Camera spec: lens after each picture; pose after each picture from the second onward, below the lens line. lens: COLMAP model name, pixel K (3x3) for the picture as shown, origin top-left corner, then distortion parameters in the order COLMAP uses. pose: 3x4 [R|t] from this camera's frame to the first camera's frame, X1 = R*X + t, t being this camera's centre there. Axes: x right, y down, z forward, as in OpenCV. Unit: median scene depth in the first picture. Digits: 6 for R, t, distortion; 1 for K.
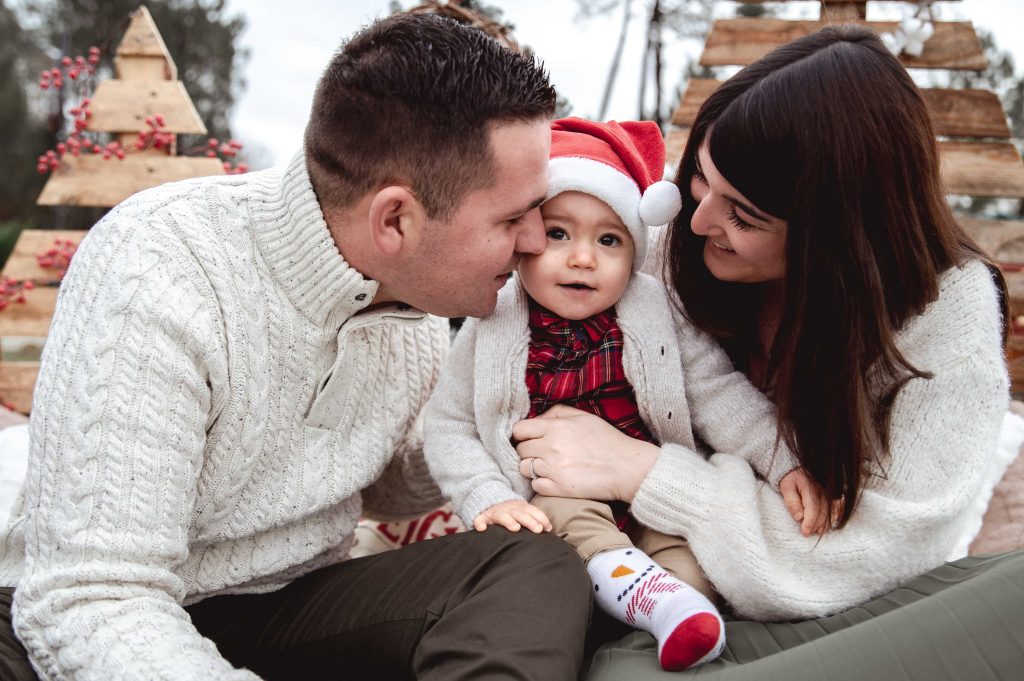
lens RADIAL K [[1112.7, 0, 478.7], [0, 1112.7, 266.1], [0, 0, 1]] dist [-0.005011, -0.010132]
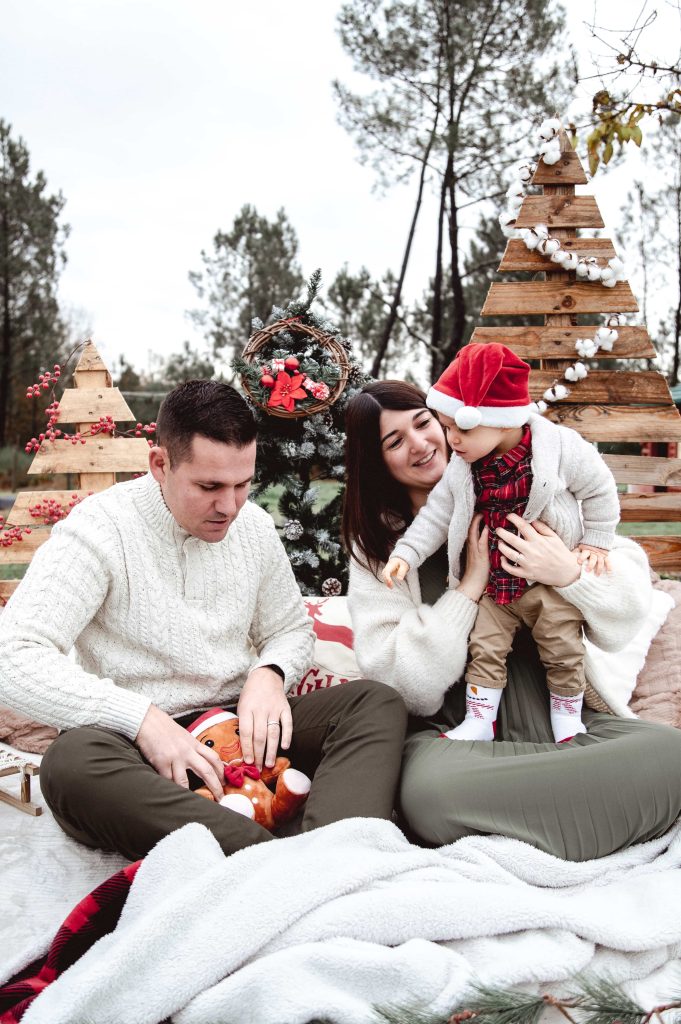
lens RADIAL K [[930.2, 0, 309.8], [0, 930.2, 479.9], [0, 0, 1]] dist [-0.093347, 0.052626]
pose [[0.999128, -0.041544, 0.004203, -0.022305], [0.041412, 0.998758, 0.027716, -0.066390], [-0.005349, -0.027517, 0.999607, -0.242790]]
